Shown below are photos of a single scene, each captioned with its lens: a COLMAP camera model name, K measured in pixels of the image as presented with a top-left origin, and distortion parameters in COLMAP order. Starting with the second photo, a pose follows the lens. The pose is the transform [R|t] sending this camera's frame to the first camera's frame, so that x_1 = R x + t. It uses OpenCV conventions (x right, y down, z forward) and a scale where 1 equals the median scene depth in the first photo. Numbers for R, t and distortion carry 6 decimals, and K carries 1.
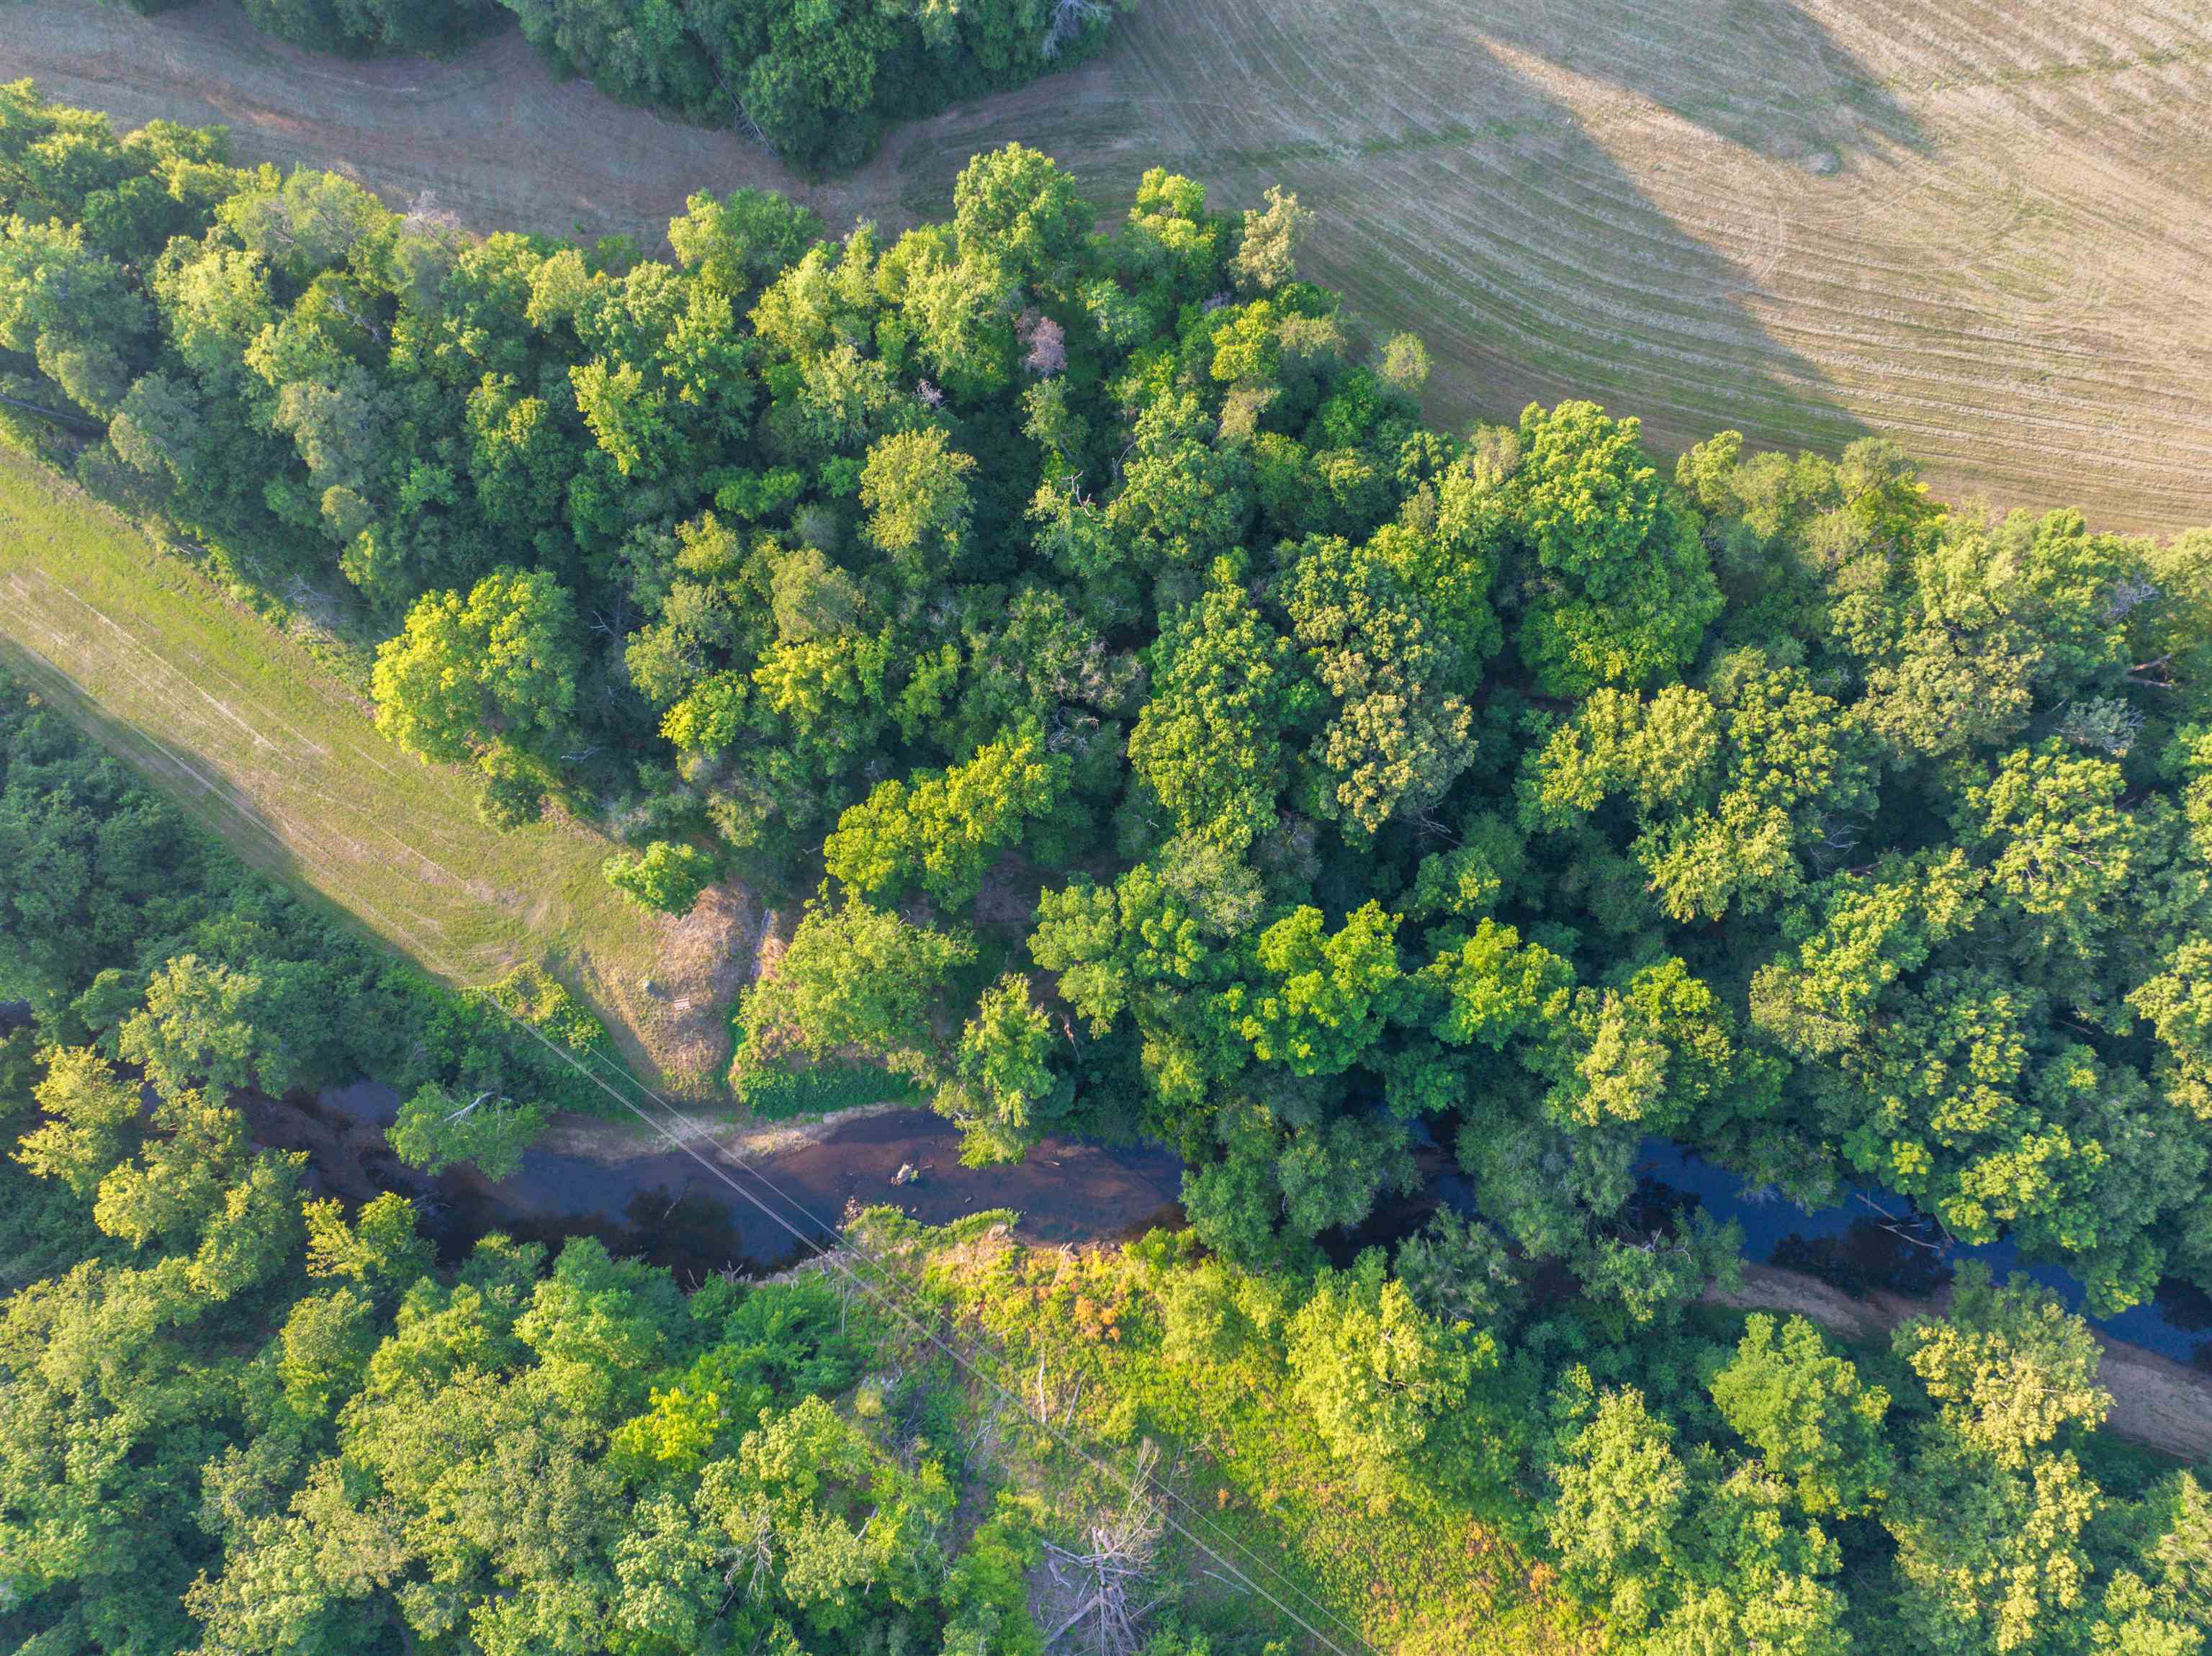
lens RADIAL K [[1549.6, 0, 1109.0], [0, 1549.6, 826.2], [0, 0, 1]] dist [-0.051581, 0.028576]
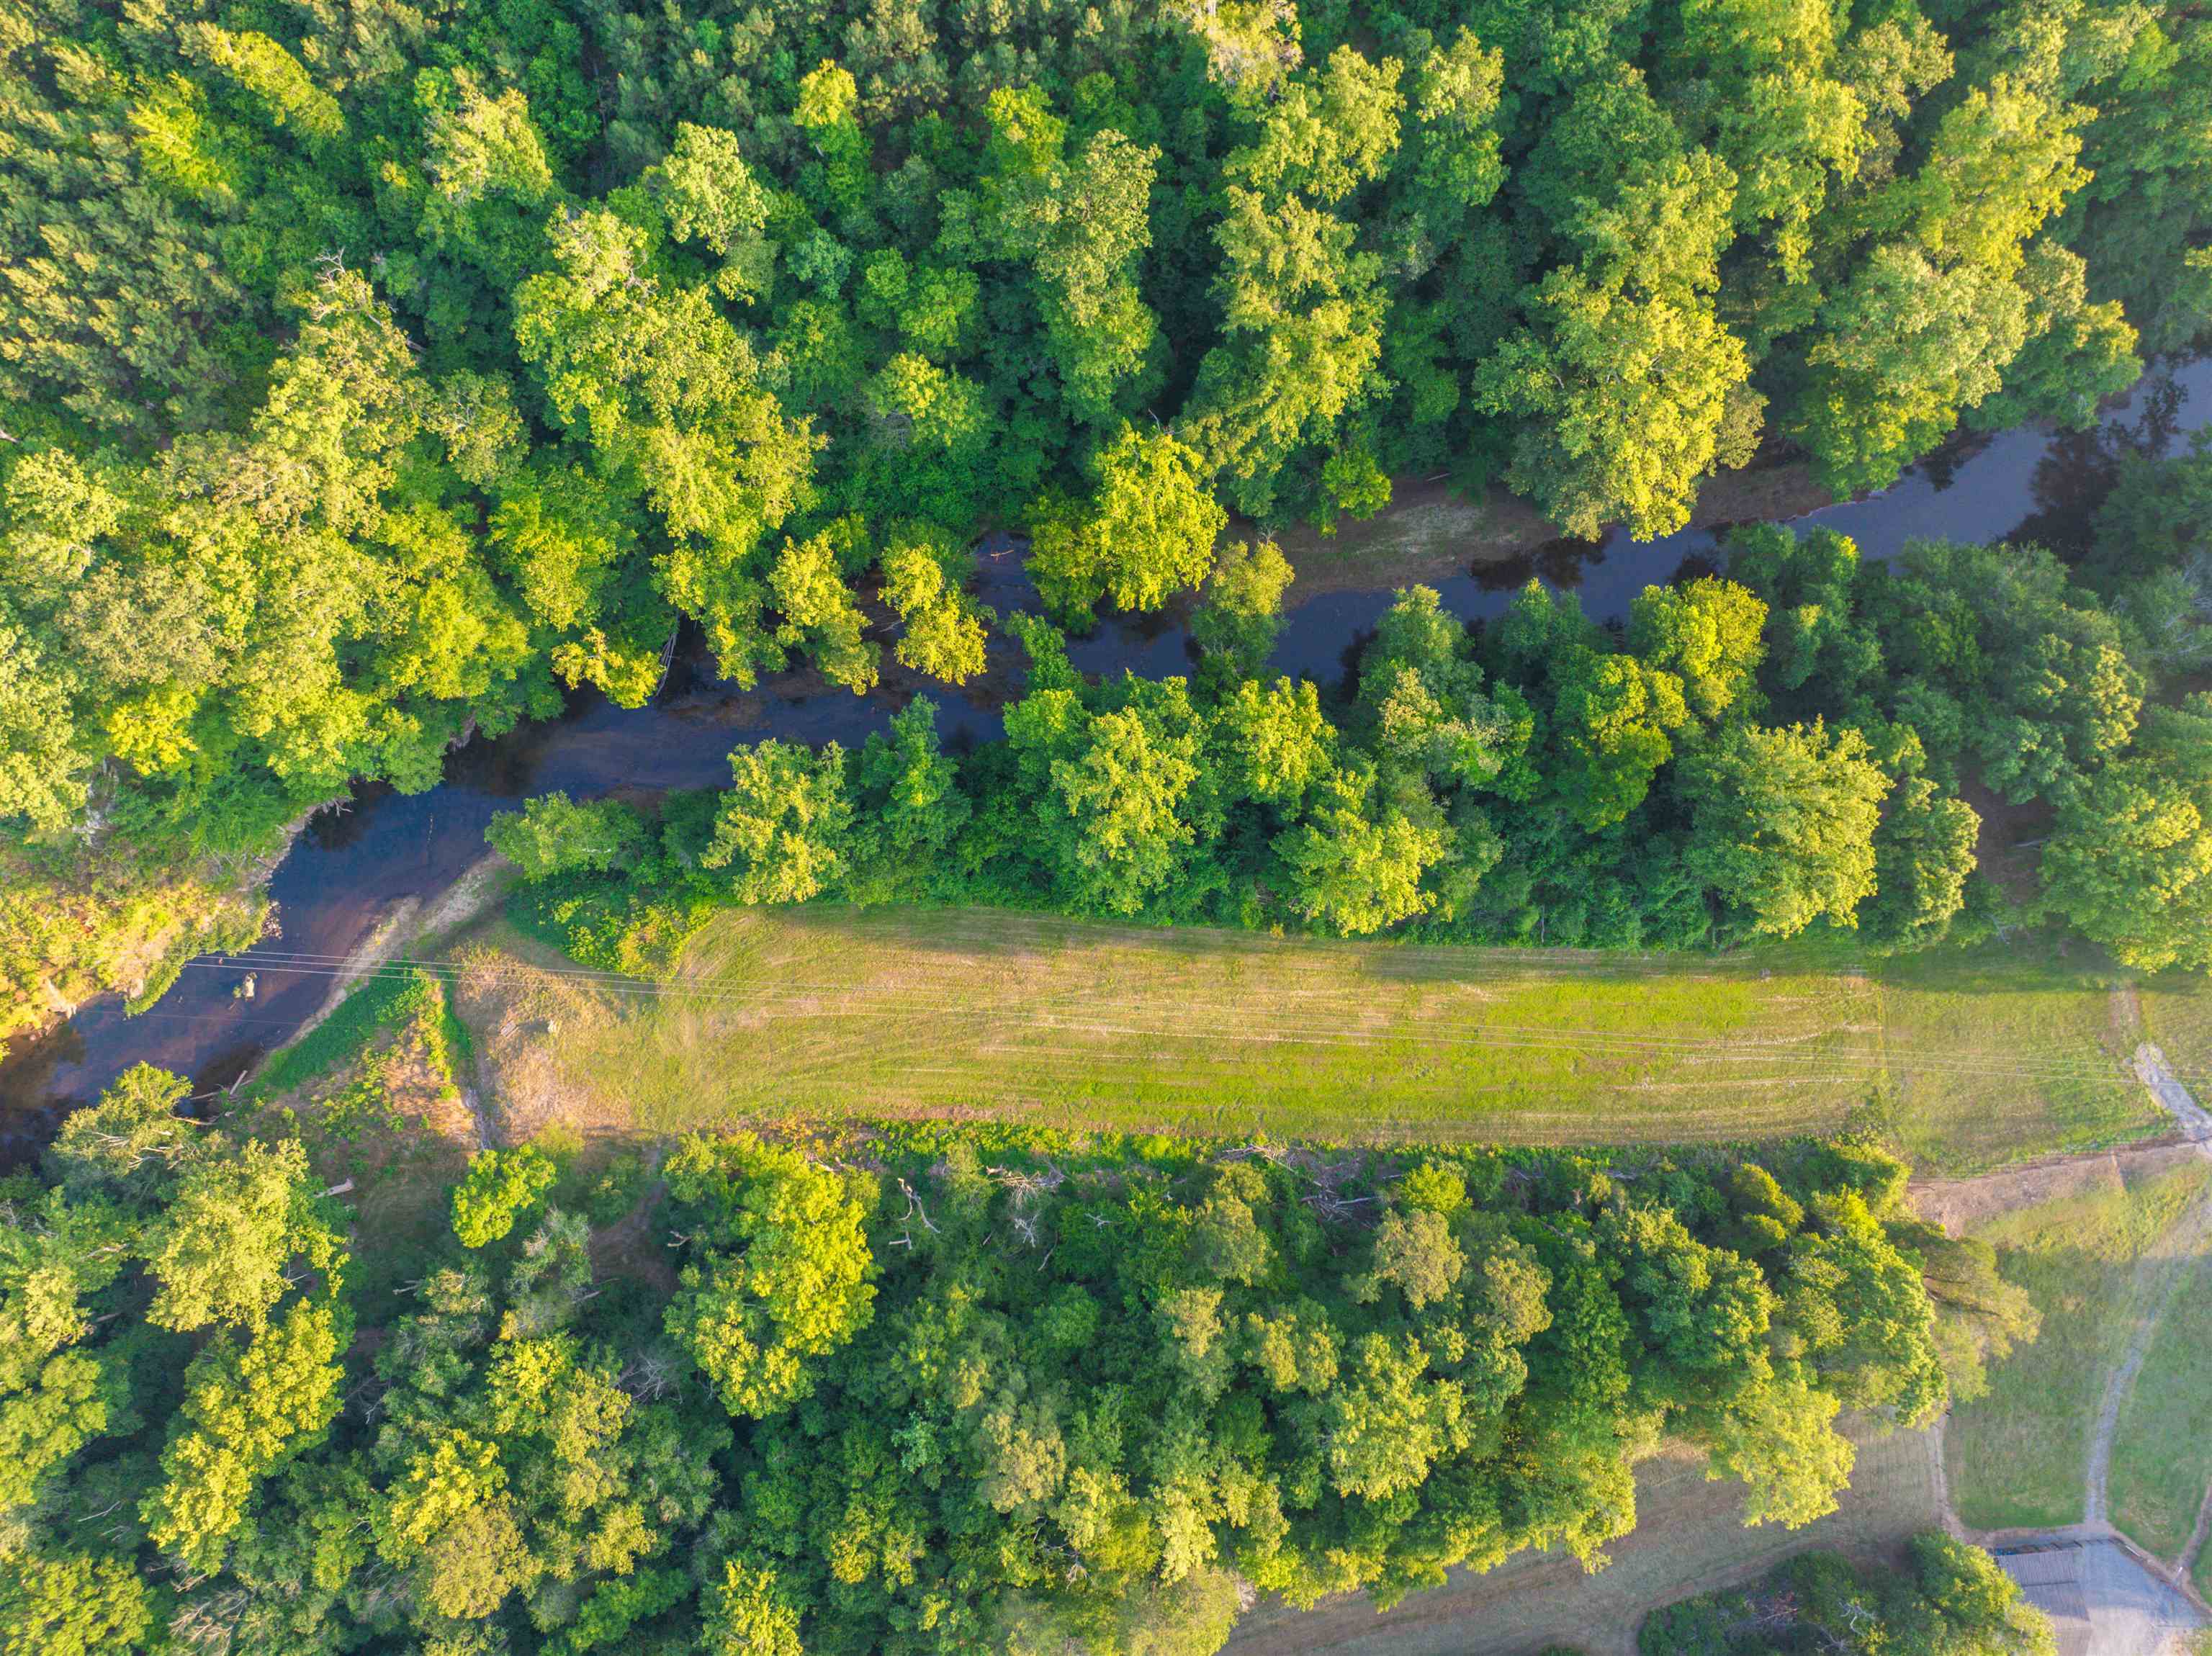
lens RADIAL K [[1549.6, 0, 1110.0], [0, 1549.6, 840.8], [0, 0, 1]] dist [-0.051581, 0.028576]
pose [[-0.845905, 0.533037, 0.017781, -0.776496], [-0.532706, -0.846057, 0.020306, -0.001944], [0.025867, 0.007705, 0.999636, 0.080299]]
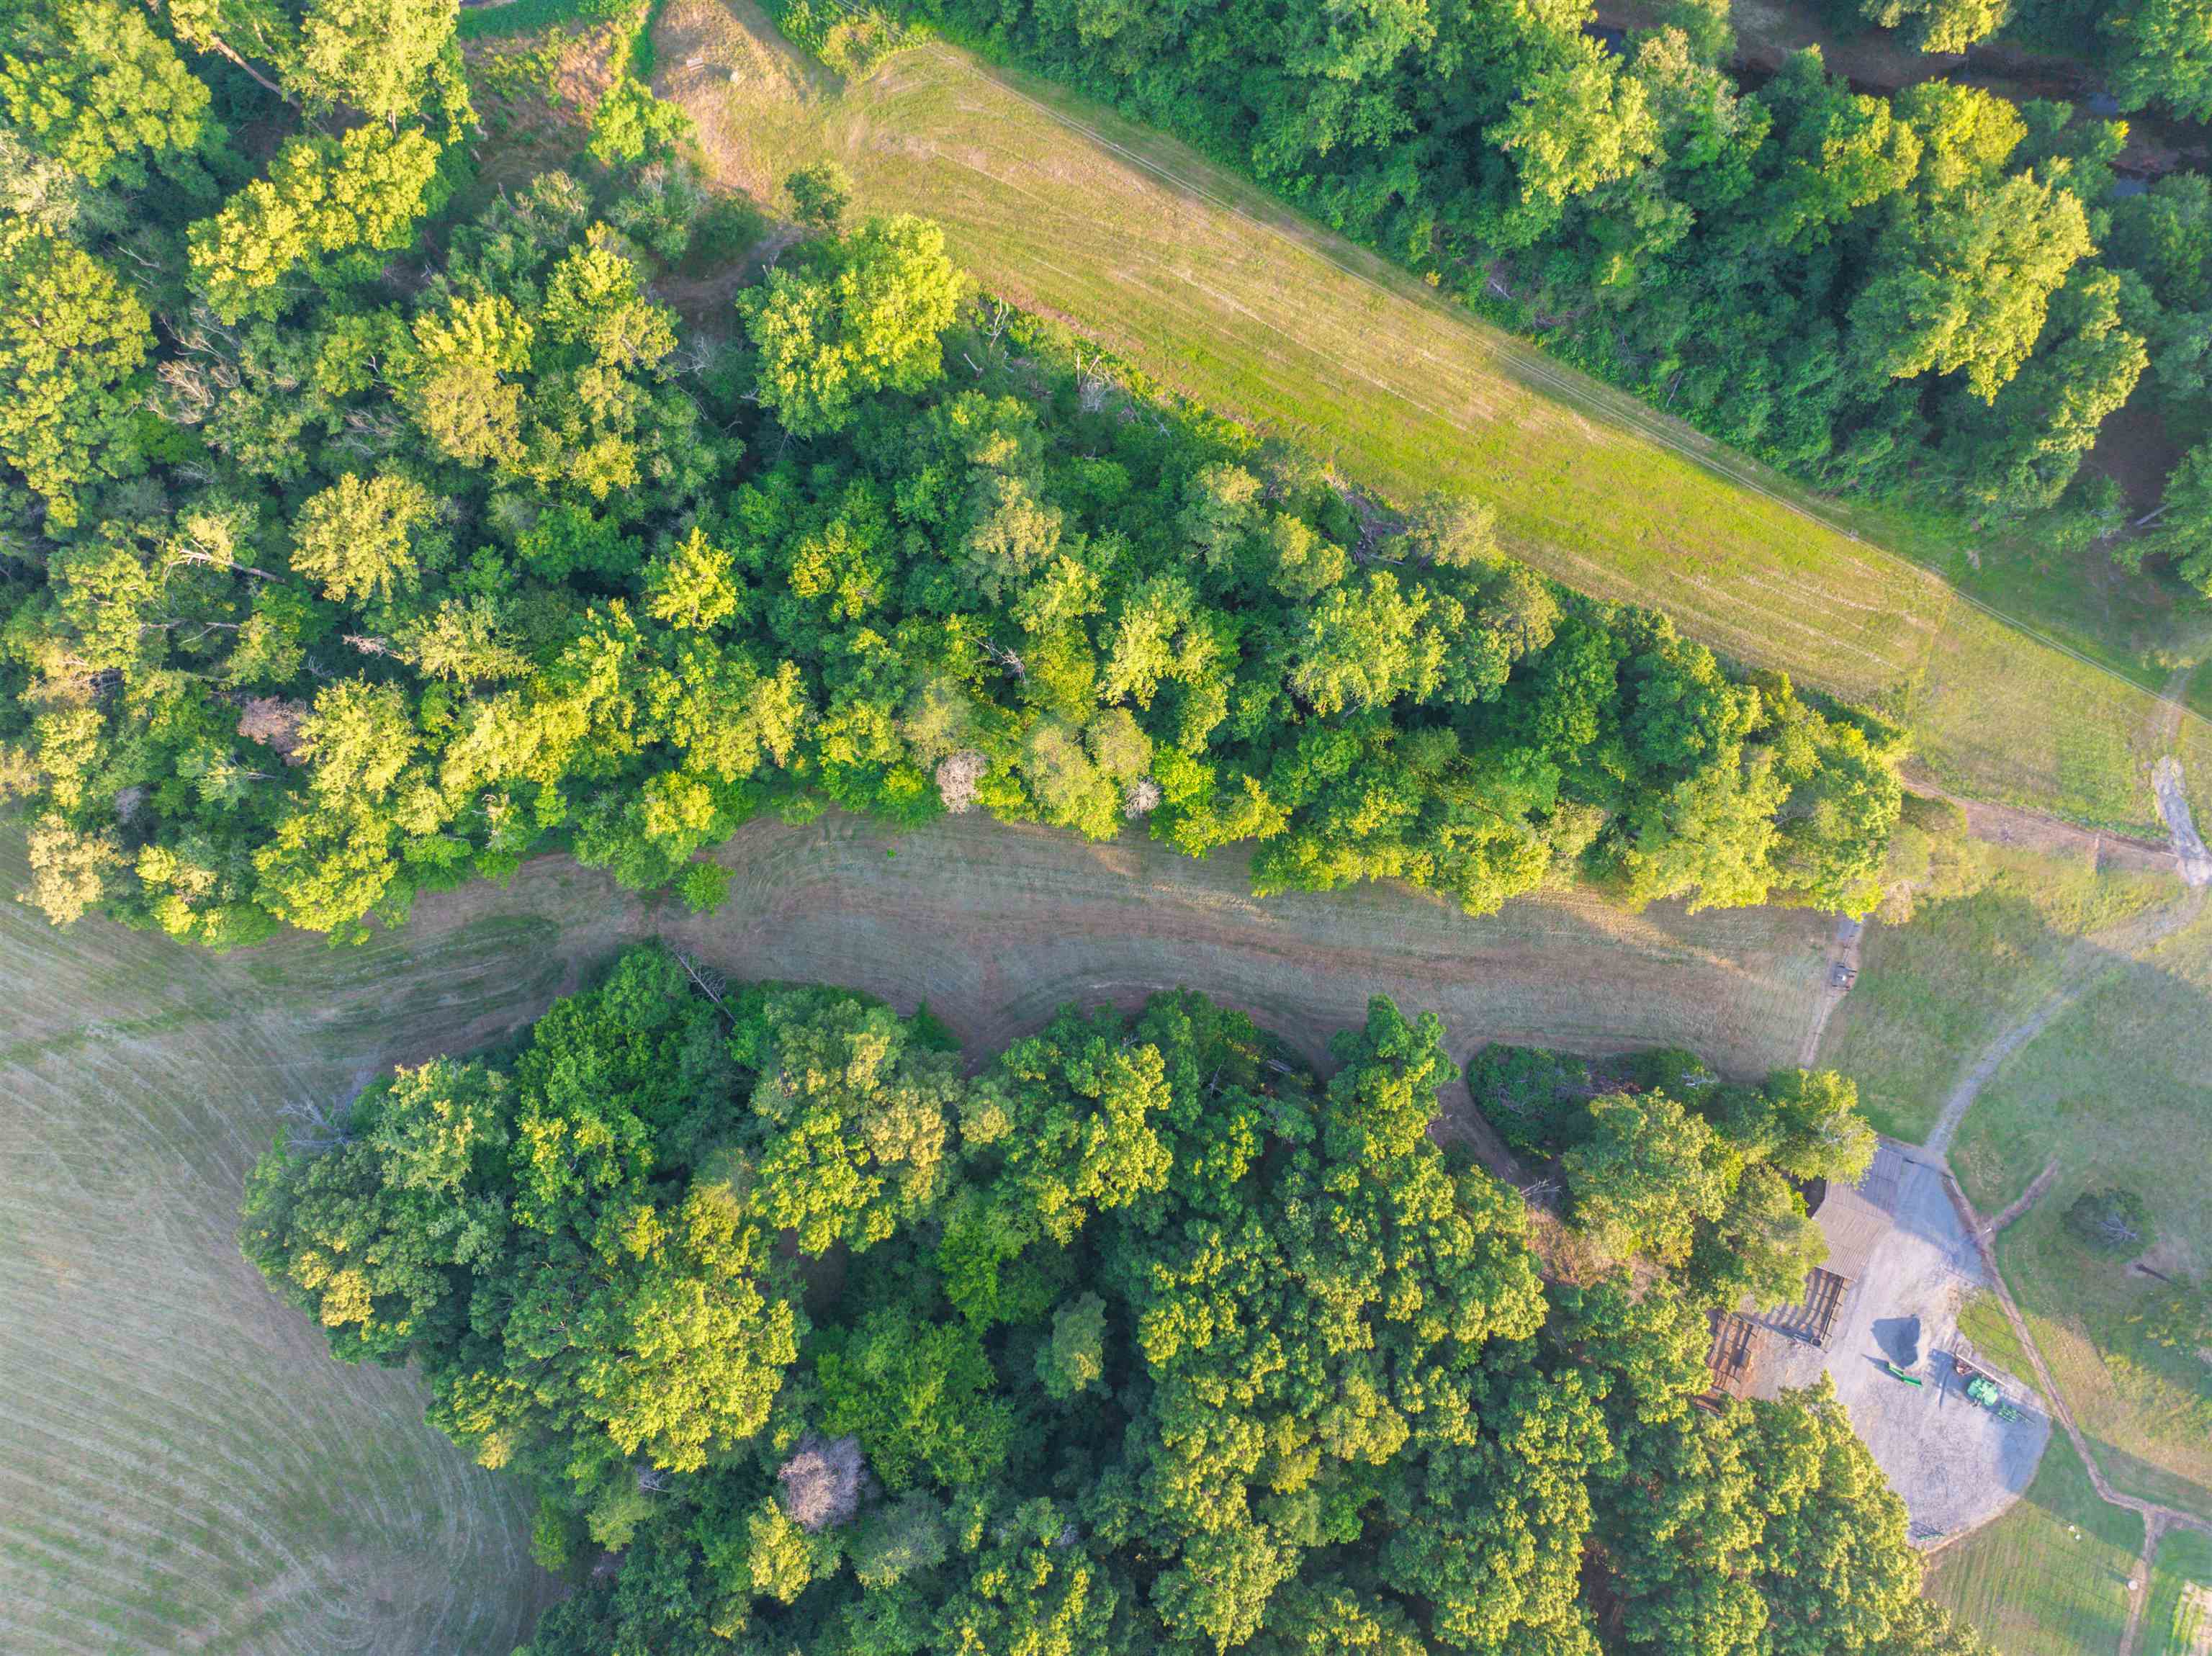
lens RADIAL K [[1549.6, 0, 1104.6], [0, 1549.6, 827.8], [0, 0, 1]] dist [-0.051581, 0.028576]
pose [[-0.991532, 0.127736, 0.023394, -0.570242], [-0.127438, -0.991750, 0.013841, -0.462976], [0.024969, 0.010742, 0.999631, 0.082451]]
